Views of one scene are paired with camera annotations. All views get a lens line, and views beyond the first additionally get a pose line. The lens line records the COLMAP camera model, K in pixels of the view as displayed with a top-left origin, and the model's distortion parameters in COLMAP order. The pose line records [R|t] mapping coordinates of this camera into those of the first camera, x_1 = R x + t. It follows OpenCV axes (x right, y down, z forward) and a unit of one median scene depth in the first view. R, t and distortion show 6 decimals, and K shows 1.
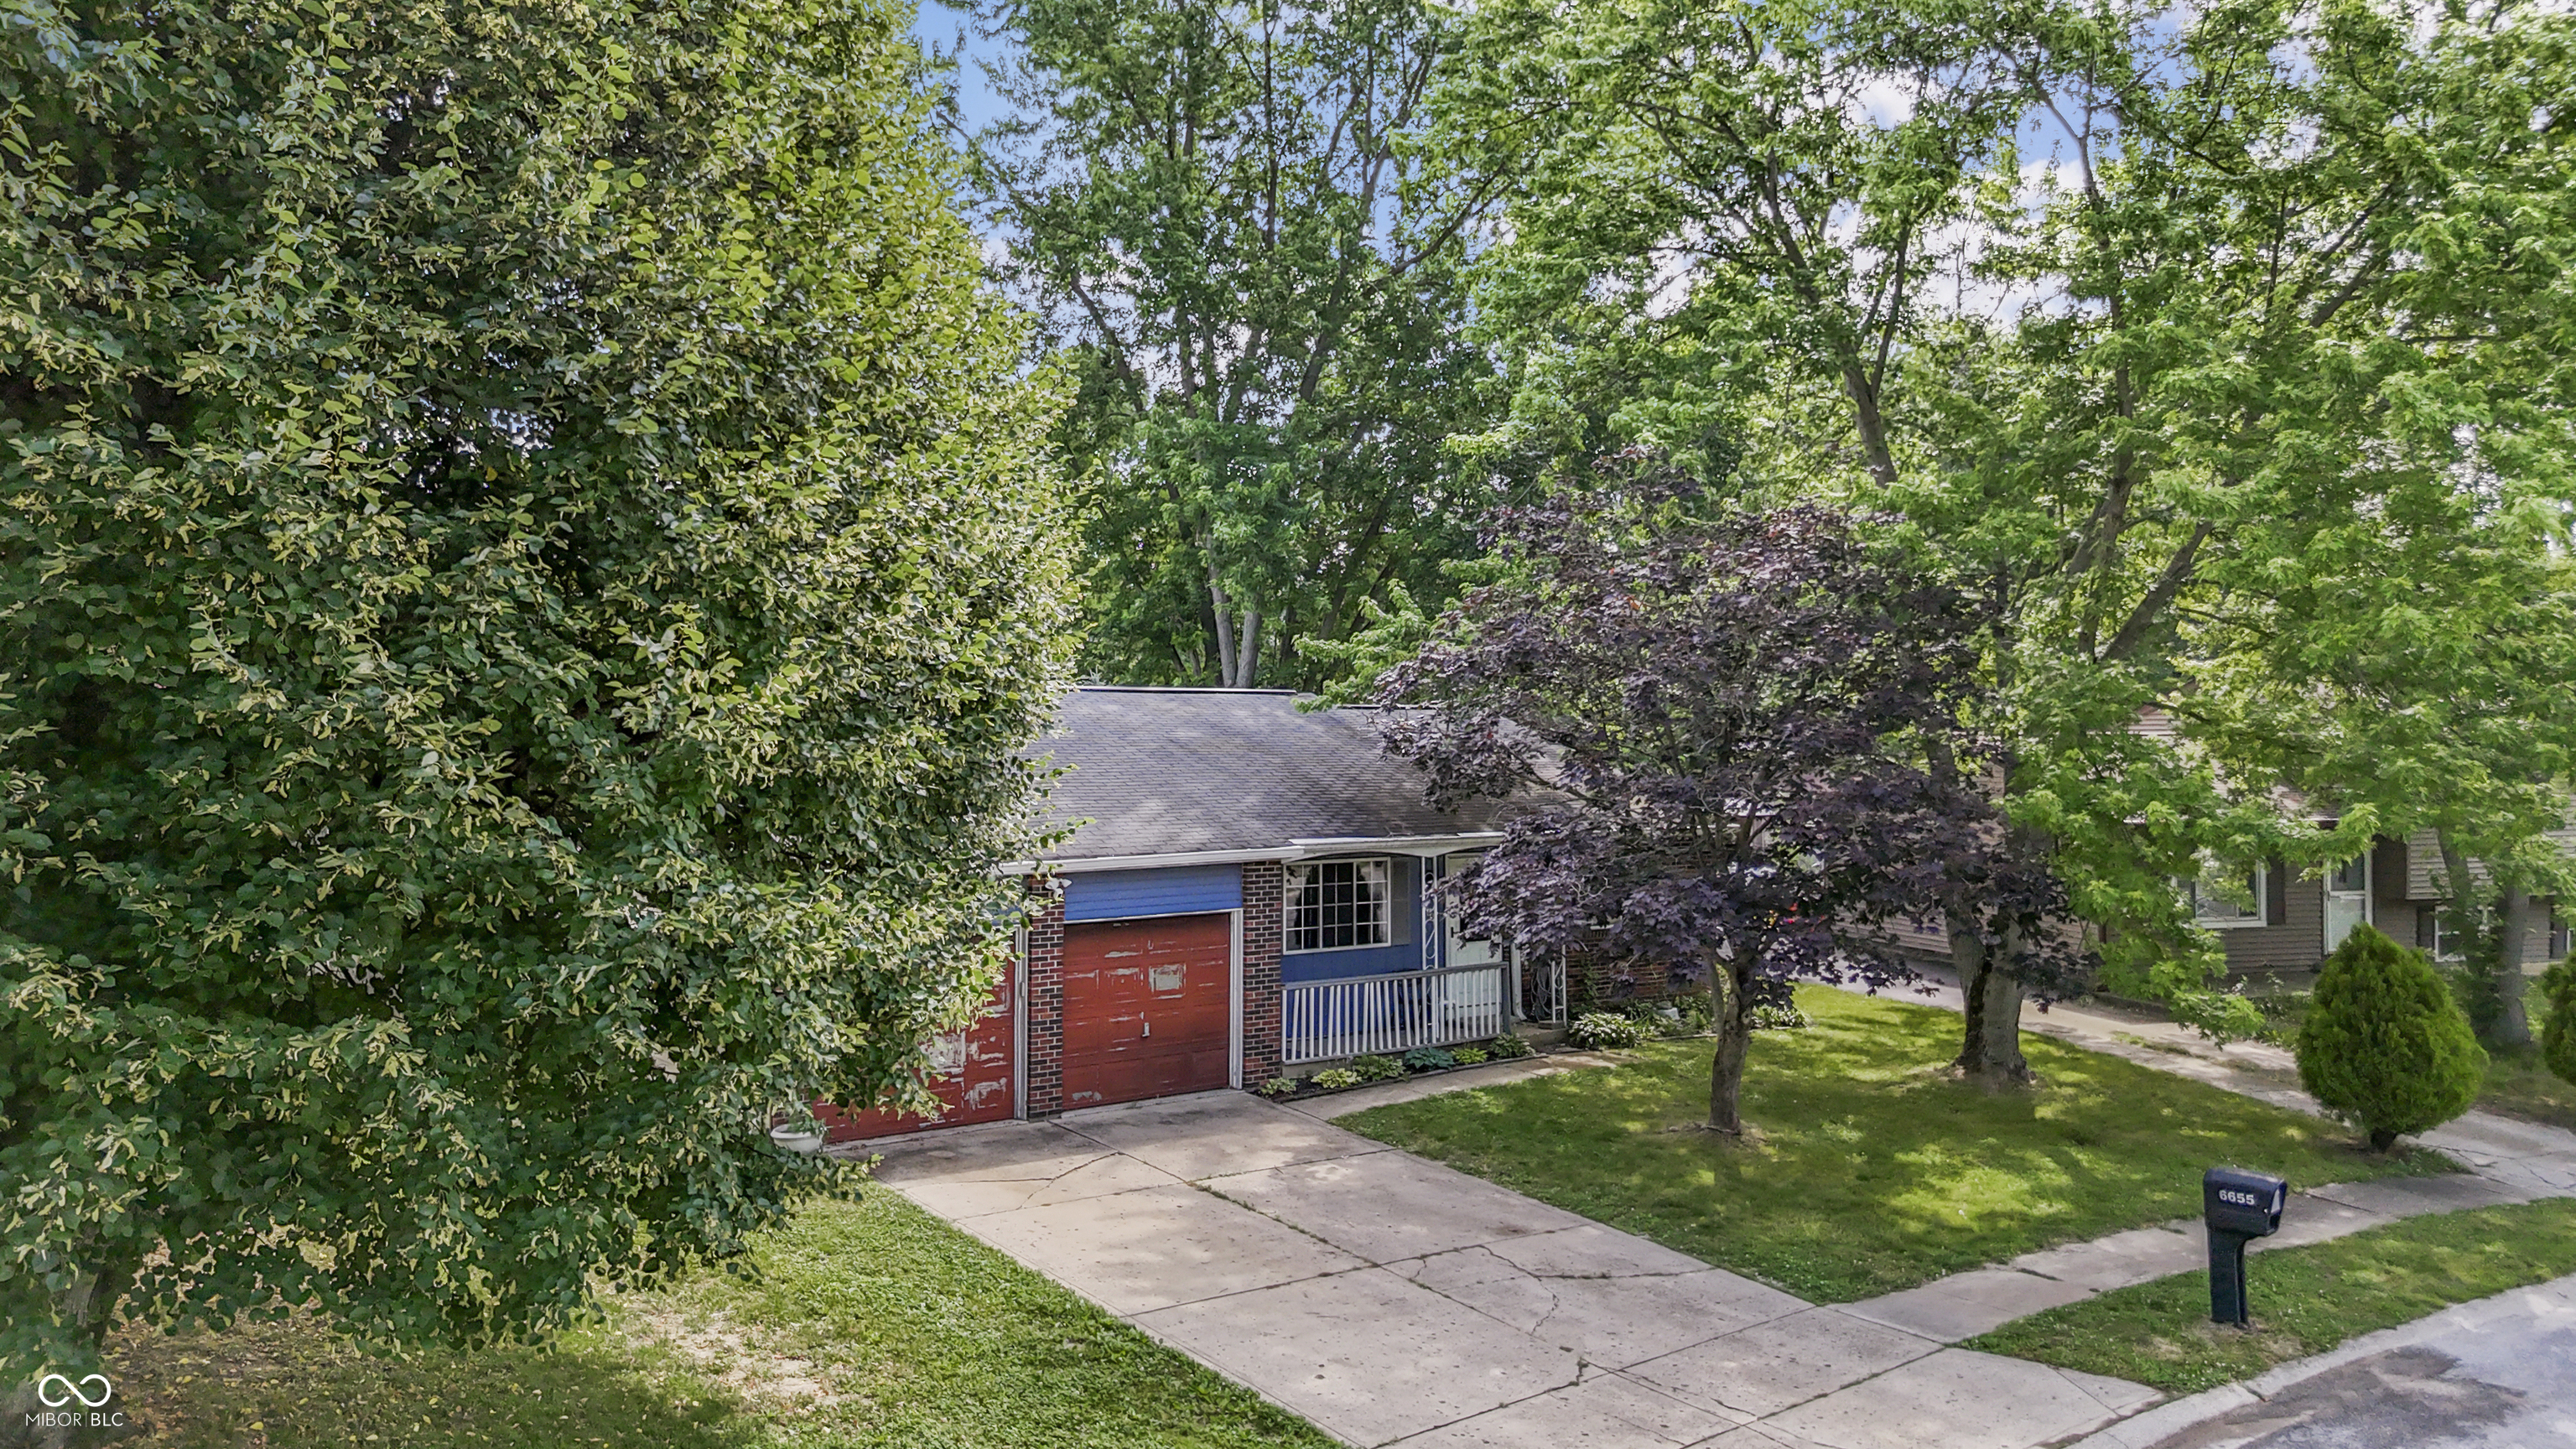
lens RADIAL K [[1900.8, 0, 1300.1], [0, 1900.8, 740.1], [0, 0, 1]] dist [0.039026, -0.008901]
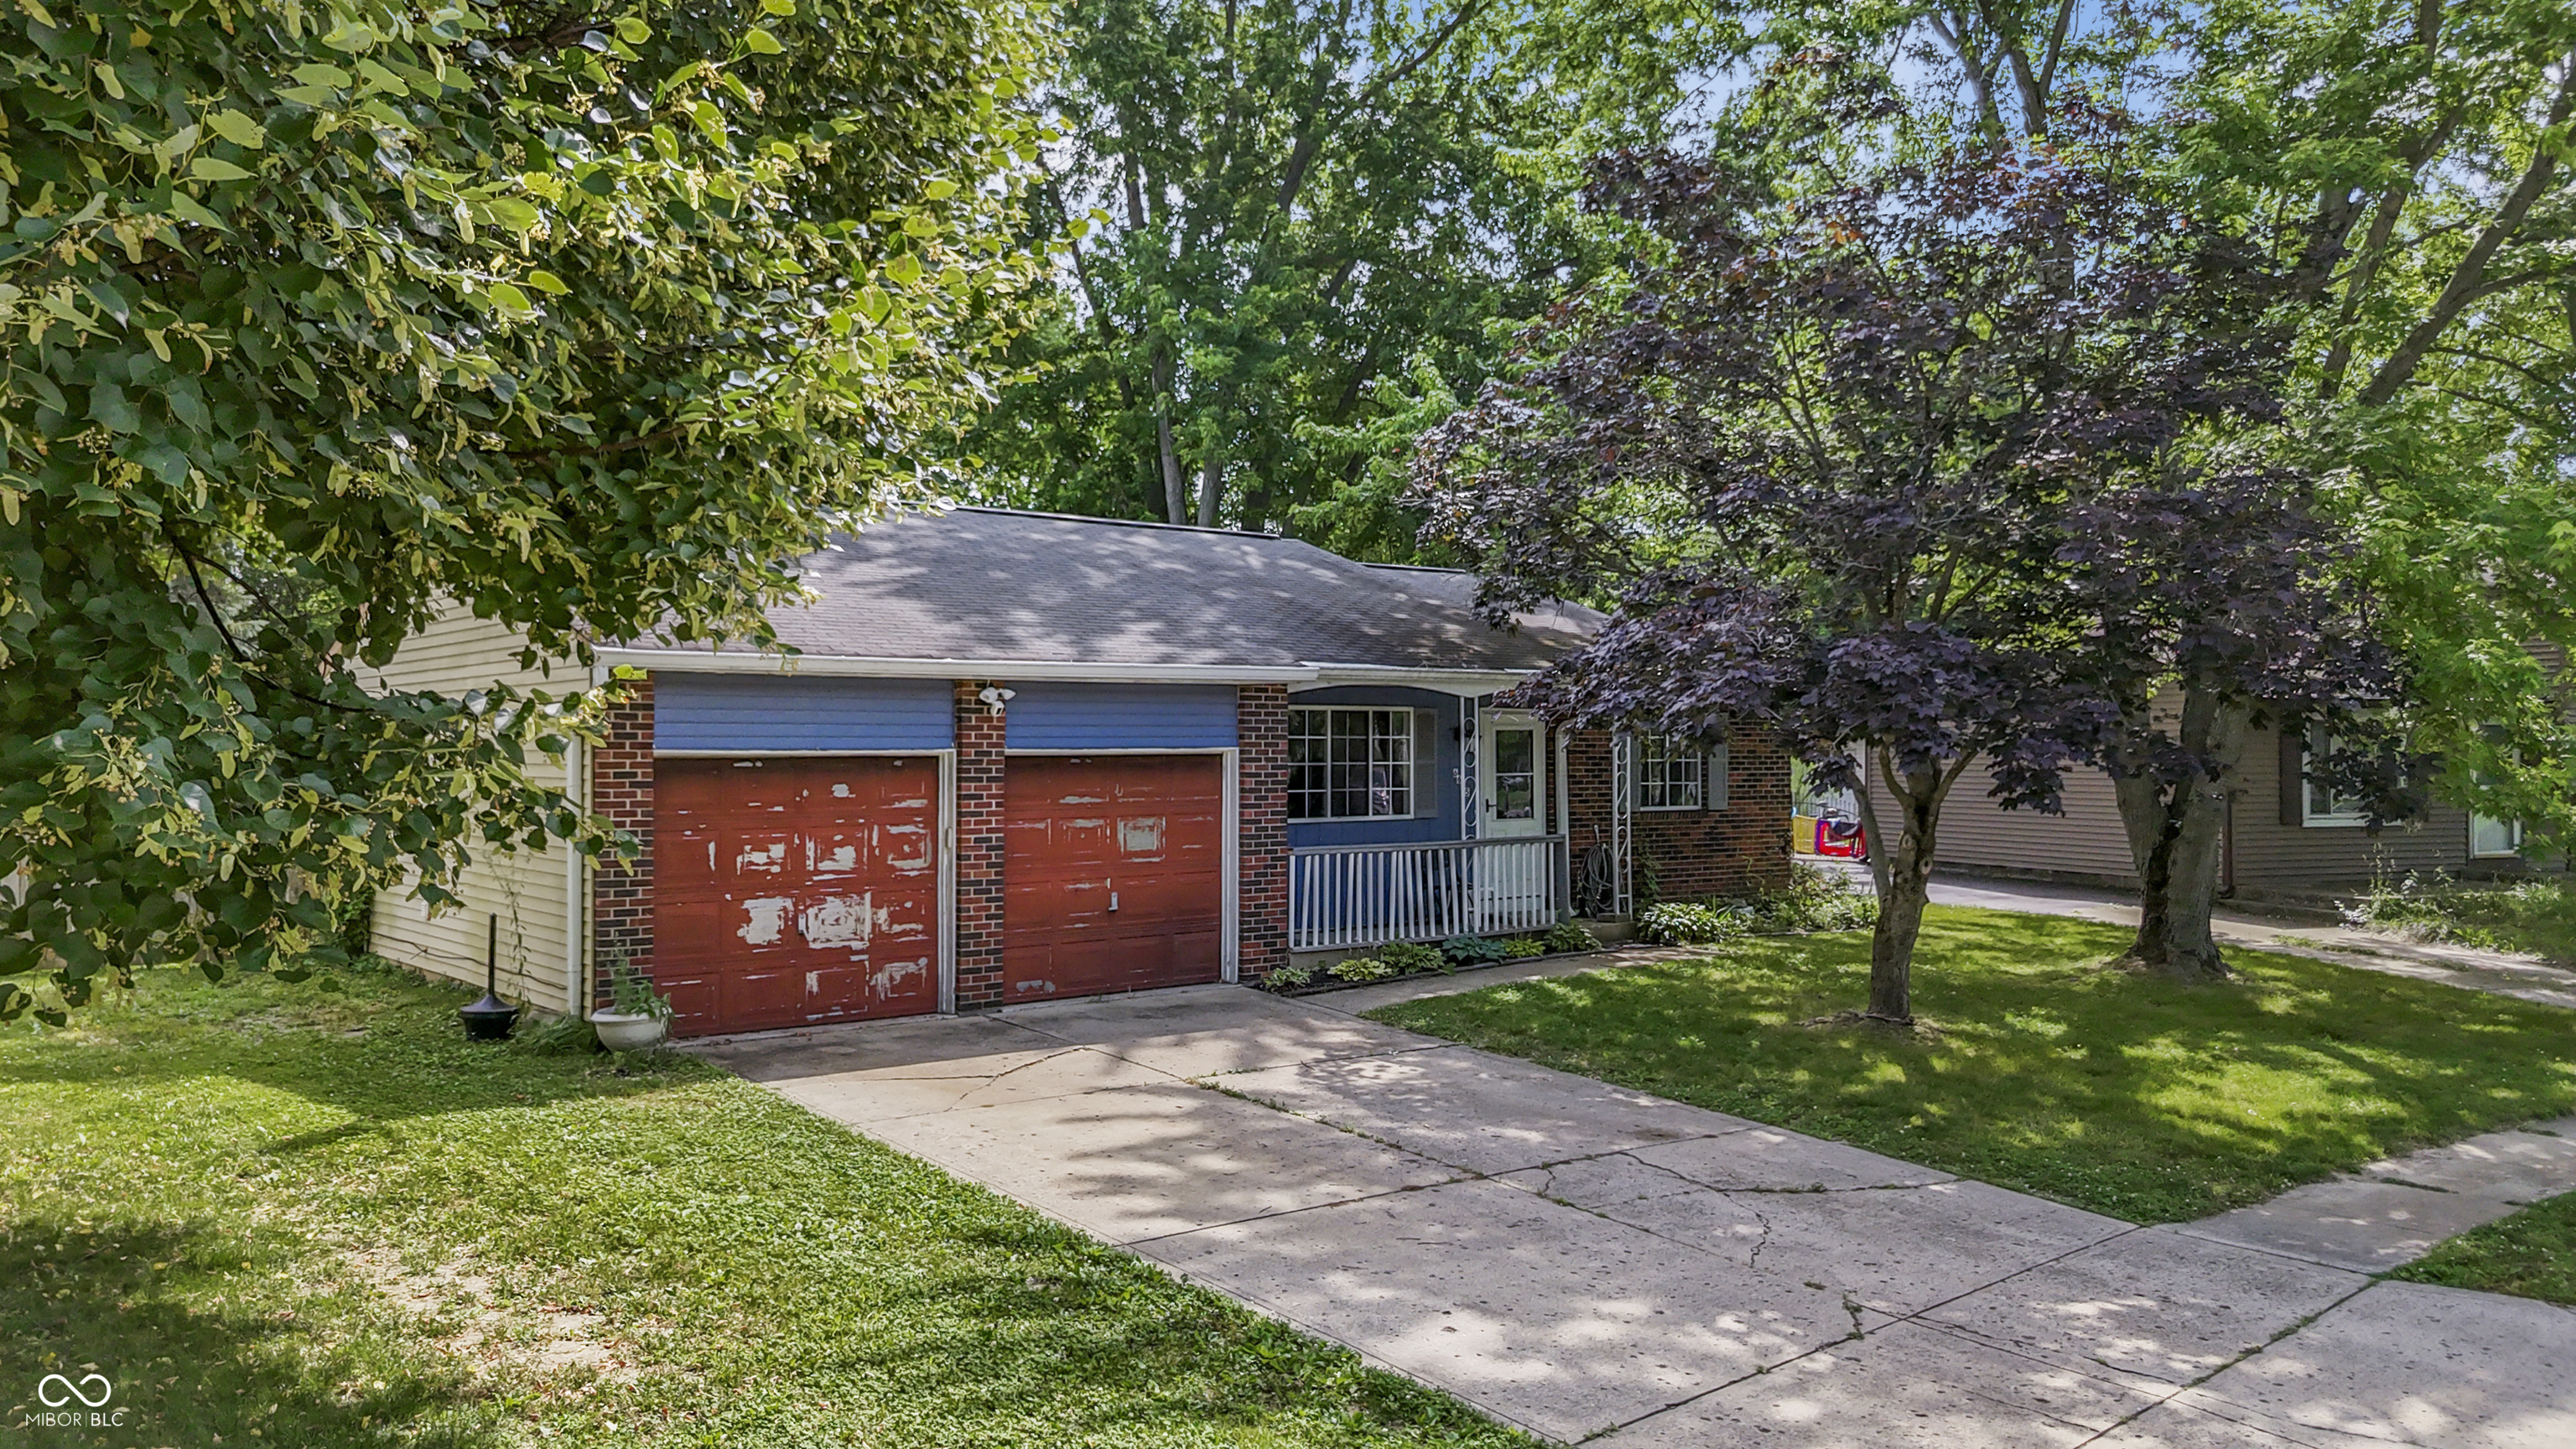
lens RADIAL K [[1900.8, 0, 1300.1], [0, 1900.8, 740.1], [0, 0, 1]] dist [0.039026, -0.008901]
pose [[0.999029, -0.000526, 0.044056, -0.054074], [0.000734, 0.999989, -0.004695, 0.123636], [-0.044053, 0.004723, 0.999018, 0.326911]]
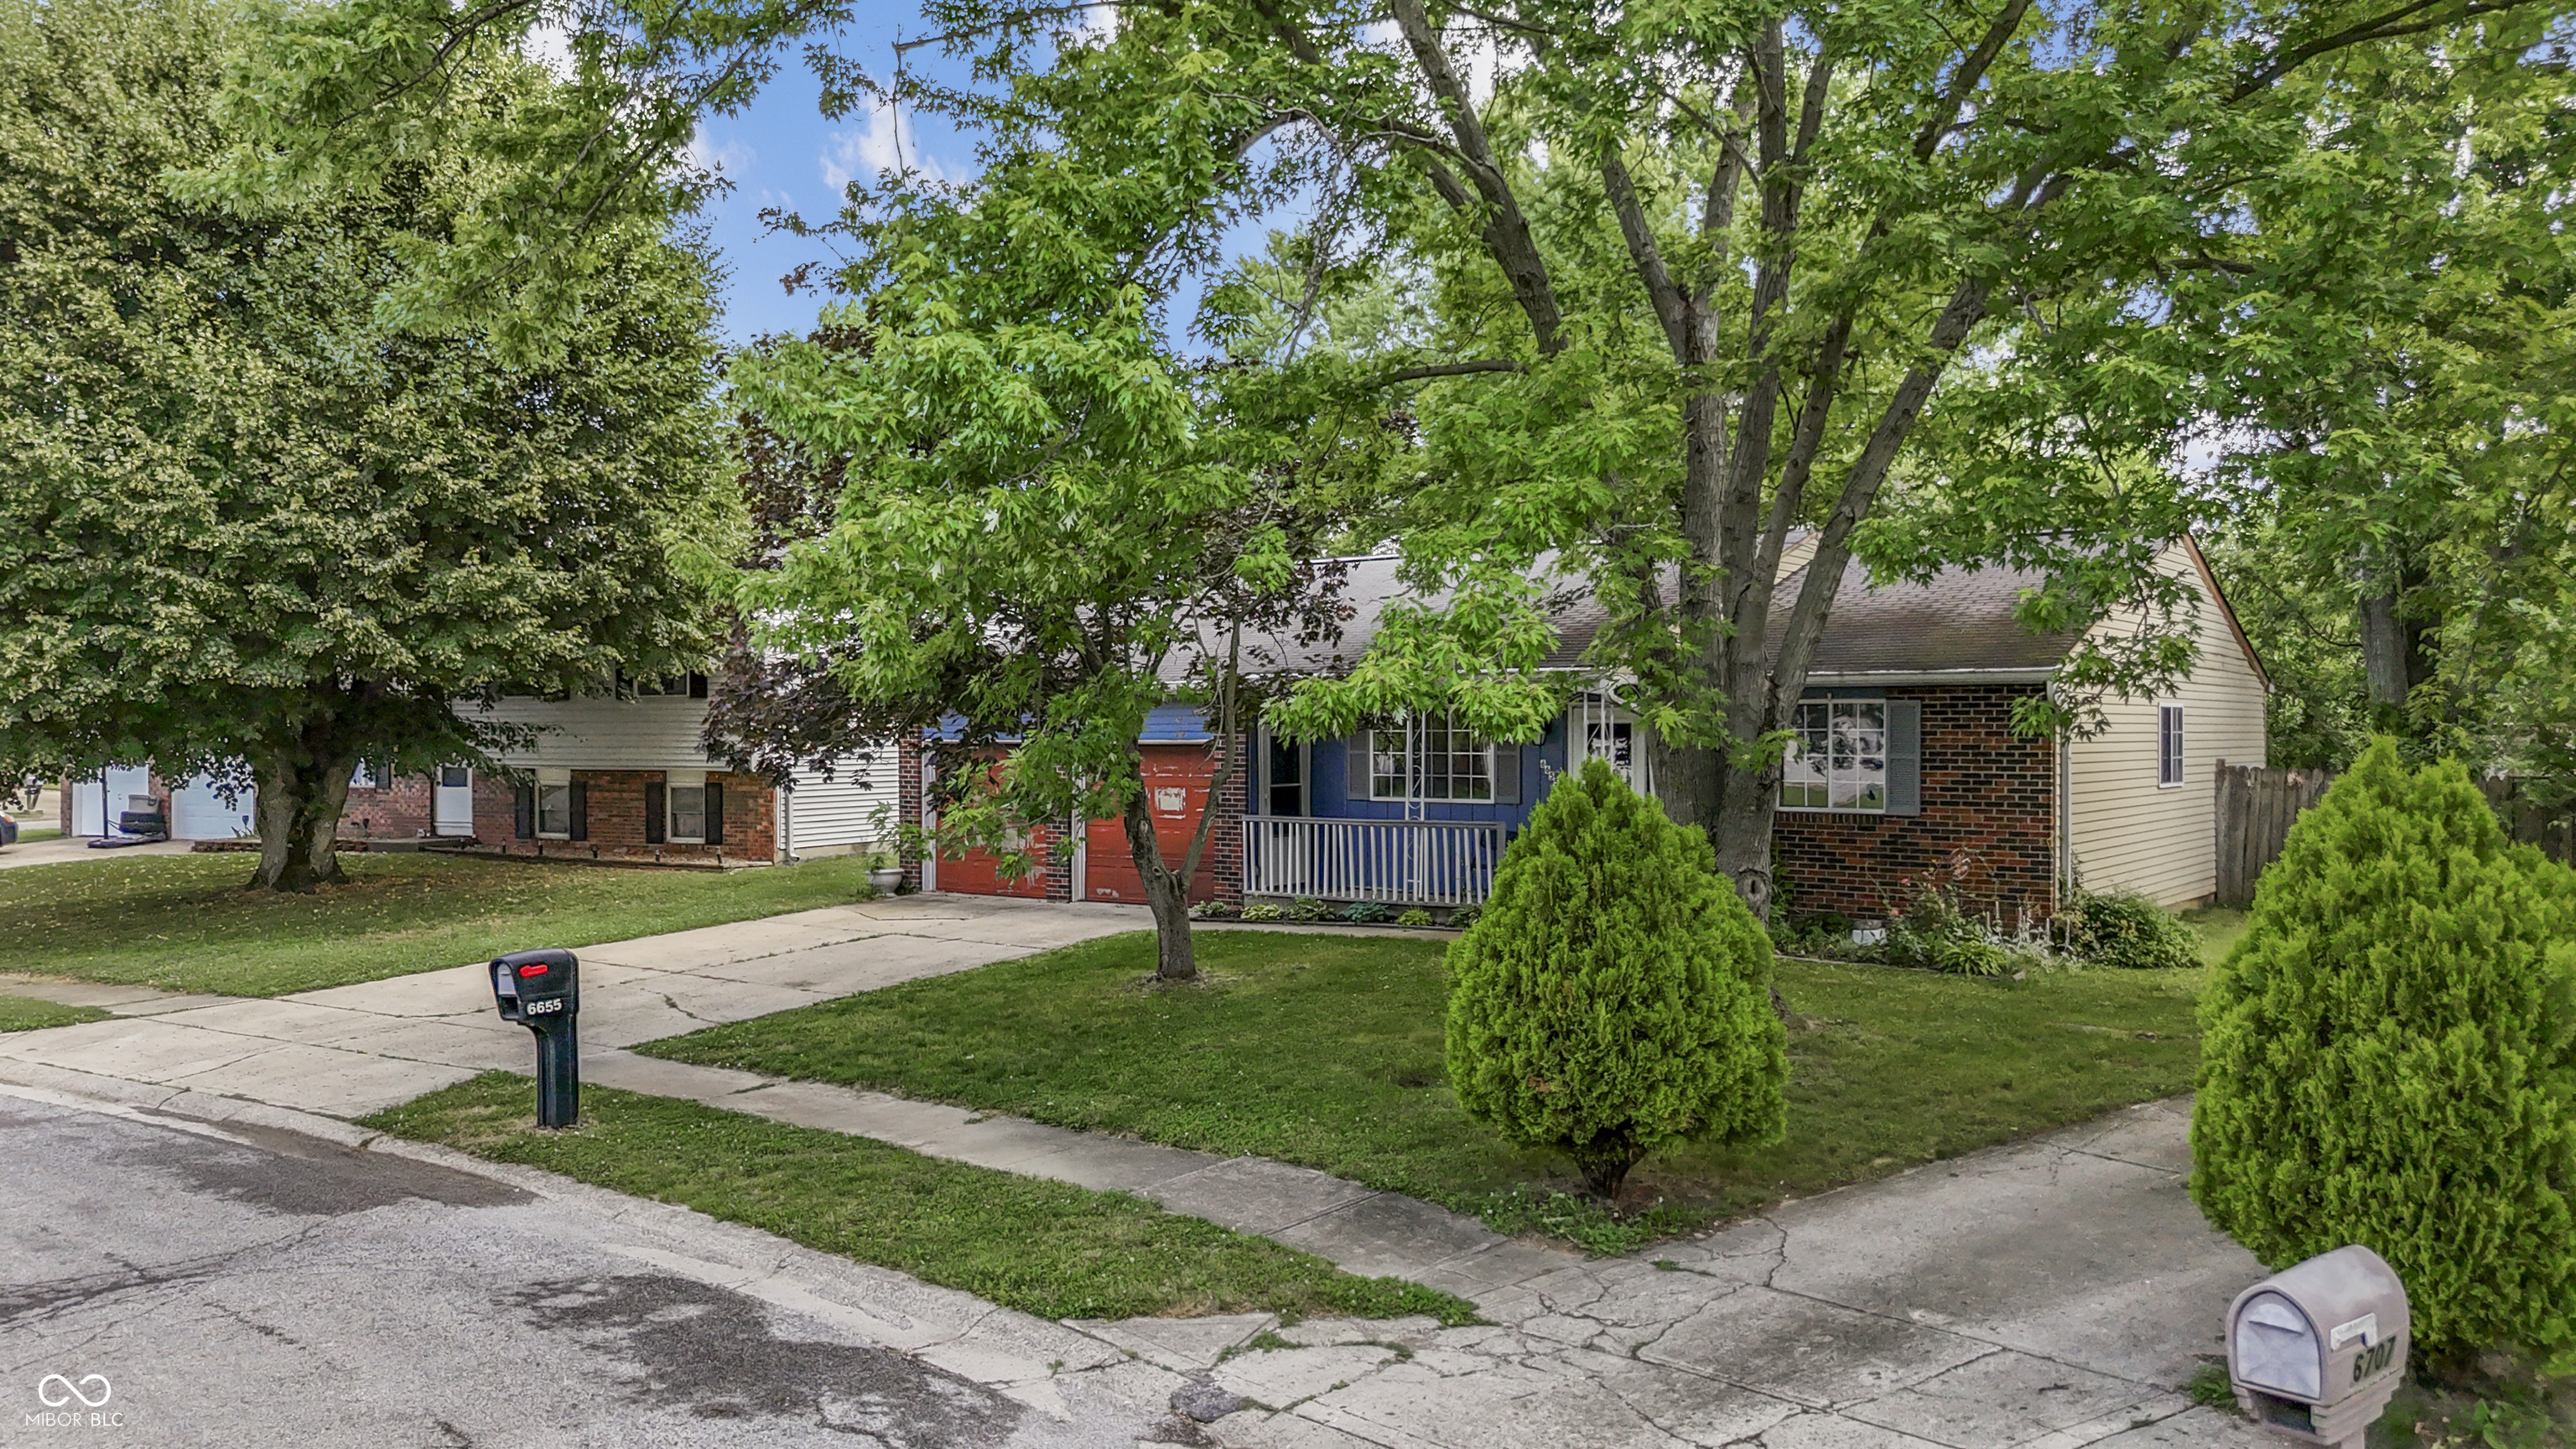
lens RADIAL K [[1900.0, 0, 1305.5], [0, 1900.0, 719.3], [0, 0, 1]] dist [0.089253, -0.103679]
pose [[0.291492, -0.006219, -0.956553, 1.368284], [0.000621, 0.999980, -0.006312, 0.116147], [0.956573, 0.001246, 0.291490, 1.022212]]
